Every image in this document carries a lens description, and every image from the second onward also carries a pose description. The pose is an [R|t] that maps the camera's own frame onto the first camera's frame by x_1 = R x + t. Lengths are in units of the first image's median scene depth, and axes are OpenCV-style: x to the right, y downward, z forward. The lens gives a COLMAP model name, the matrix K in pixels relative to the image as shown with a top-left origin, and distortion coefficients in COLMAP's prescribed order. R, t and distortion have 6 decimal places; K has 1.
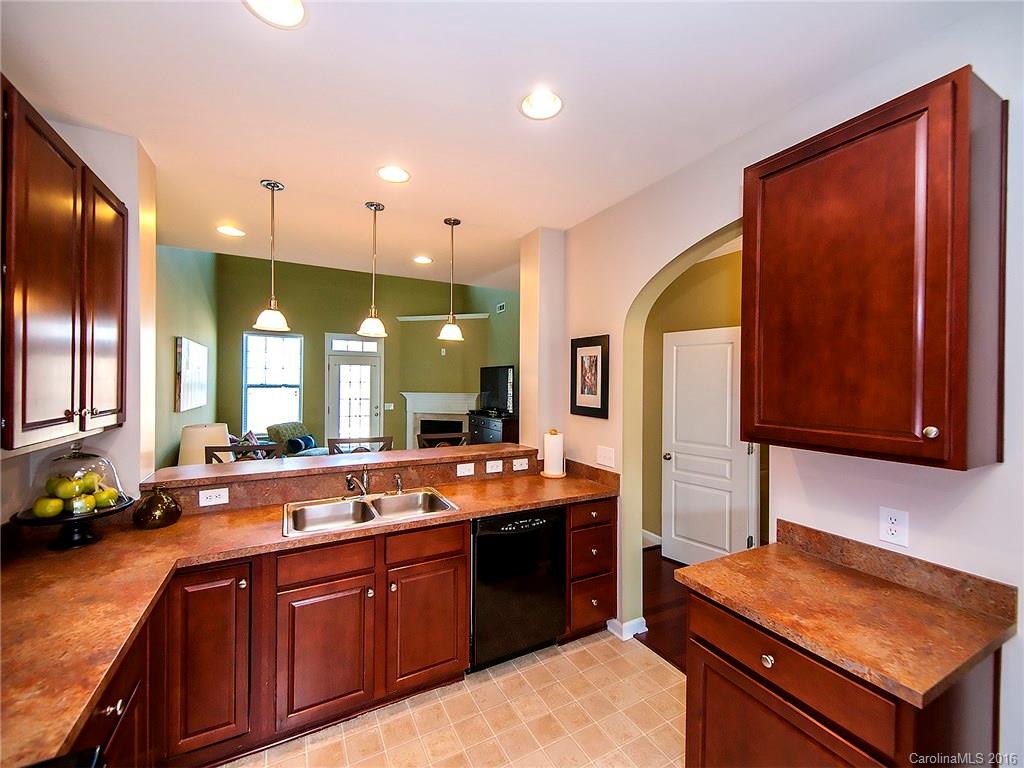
lens RADIAL K [[414.0, 0, 502.7], [0, 414.0, 381.4], [0, 0, 1]] dist [0.004760, -0.003612]
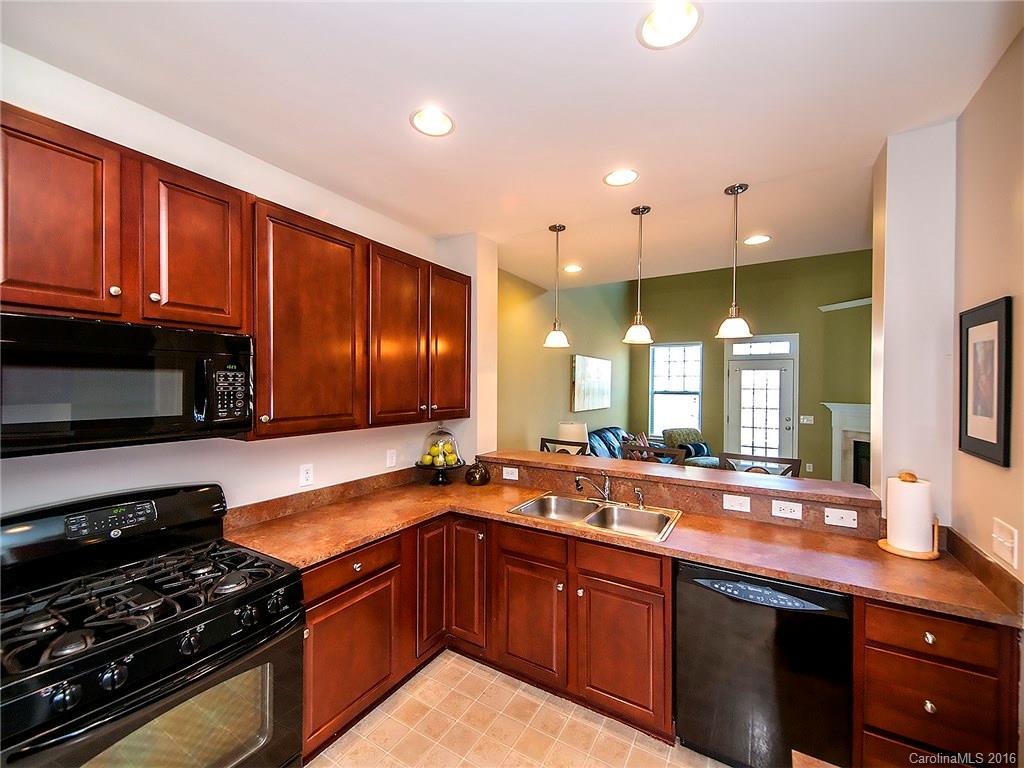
lens RADIAL K [[414.0, 0, 506.5], [0, 414.0, 386.9], [0, 0, 1]] dist [0.004760, -0.003612]
pose [[0.506517, -0.000962, -0.862229, 0.338347], [-0.001218, 0.999998, -0.001832, -0.003429], [0.862229, 0.001978, 0.506515, 0.211066]]
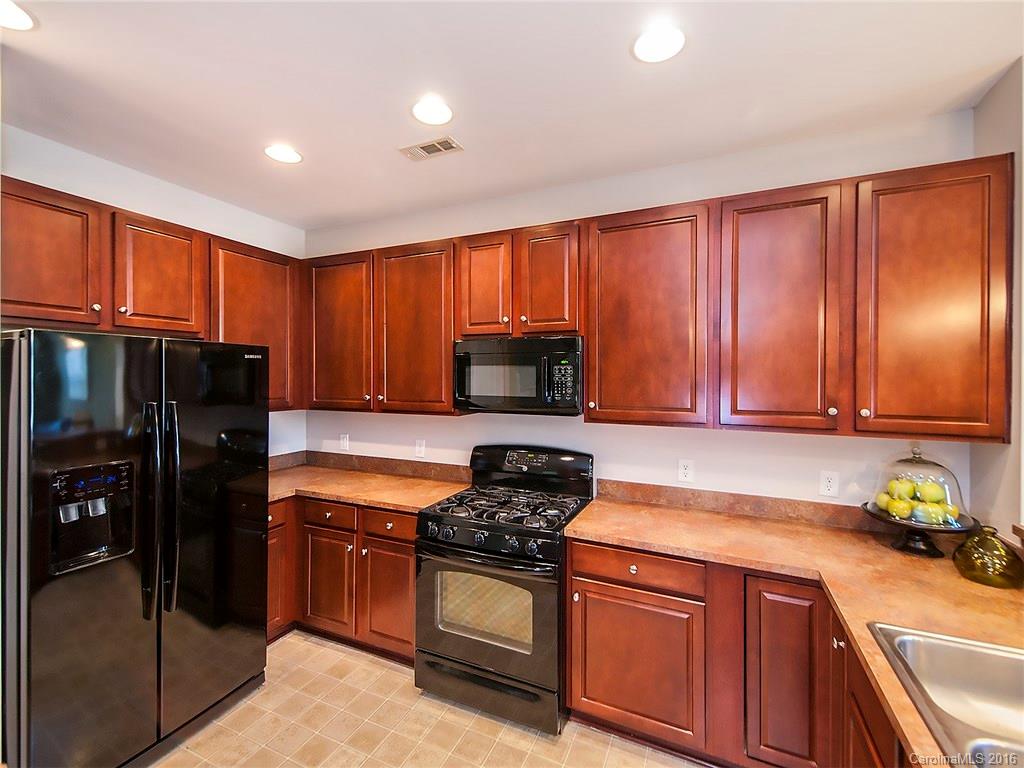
lens RADIAL K [[445.5, 0, 511.5], [0, 445.5, 379.3], [0, 0, 1]] dist [0.016949, 0.000028]
pose [[-0.800981, -0.005902, -0.598661, 0.205024], [-0.007520, 0.999972, 0.000203, -0.000261], [0.598642, 0.004665, -0.801003, 0.733299]]
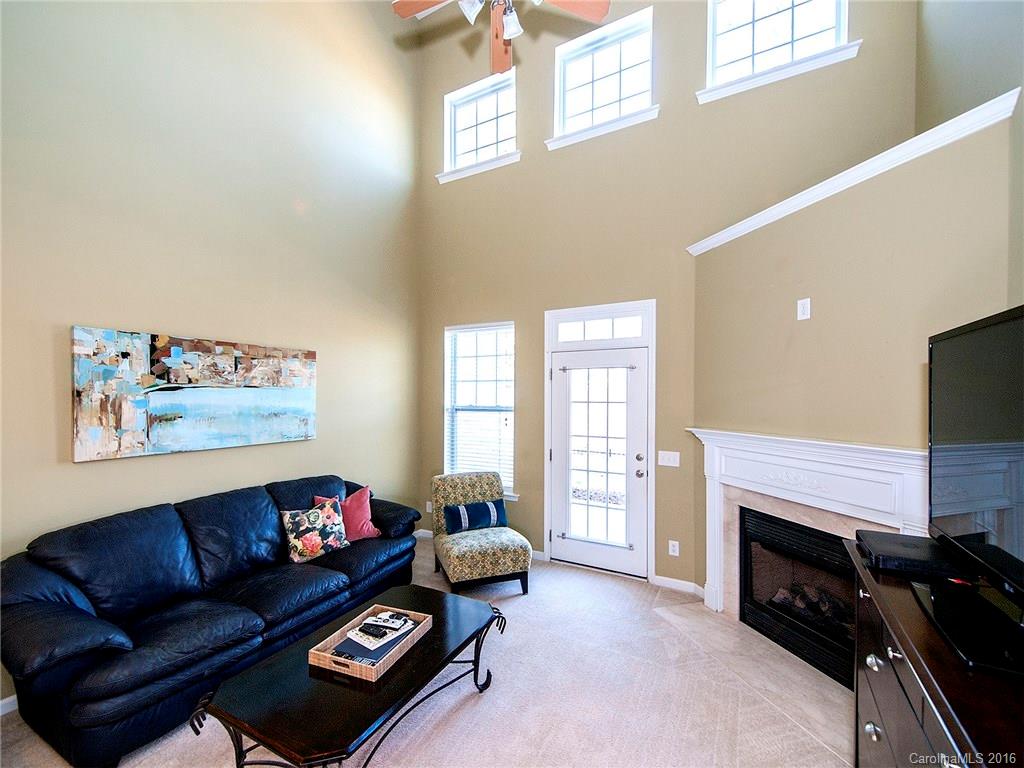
lens RADIAL K [[414.0, 0, 509.5], [0, 414.0, 401.8], [0, 0, 1]] dist [0.004760, -0.003612]
pose [[0.551420, 0.000252, -0.834227, -0.004058], [0.004698, 0.999983, 0.003408, -0.004745], [0.834214, -0.005798, 0.551410, 1.621169]]
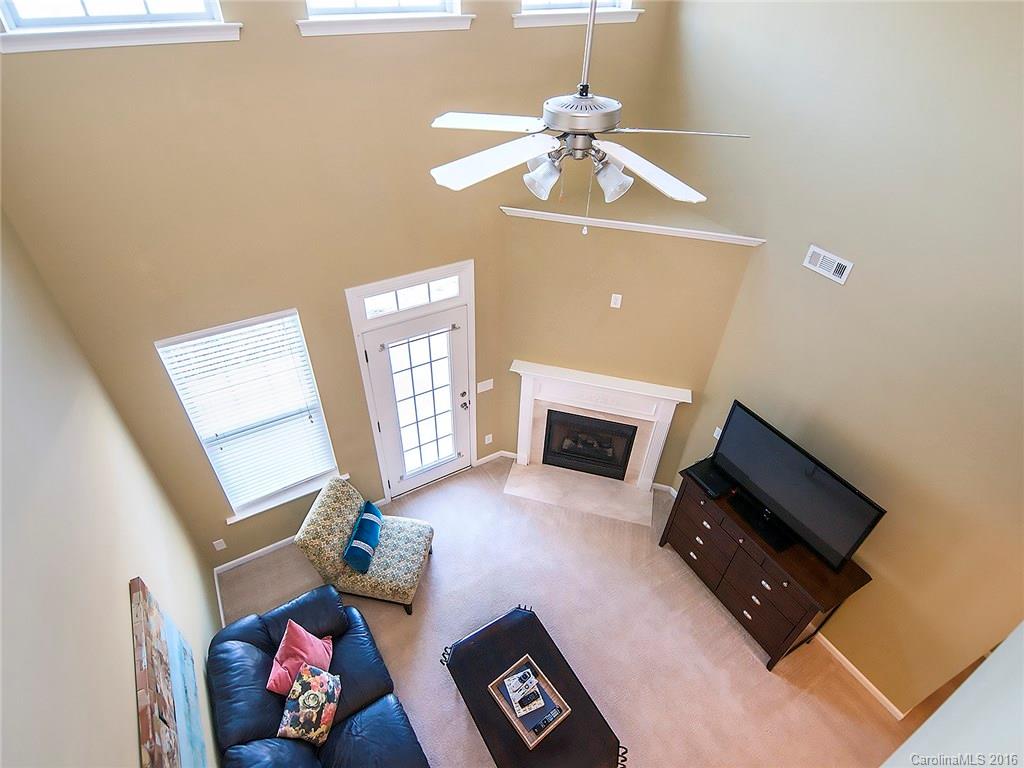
lens RADIAL K [[541.0, 0, 504.1], [0, 541.0, 379.0], [0, 0, 1]] dist [0.006415, 0.000150]
pose [[0.998896, -0.016701, 0.043910, -0.734665], [-0.015146, 0.770288, 0.637516, -0.952738], [-0.044470, -0.637478, 0.769184, 1.313880]]
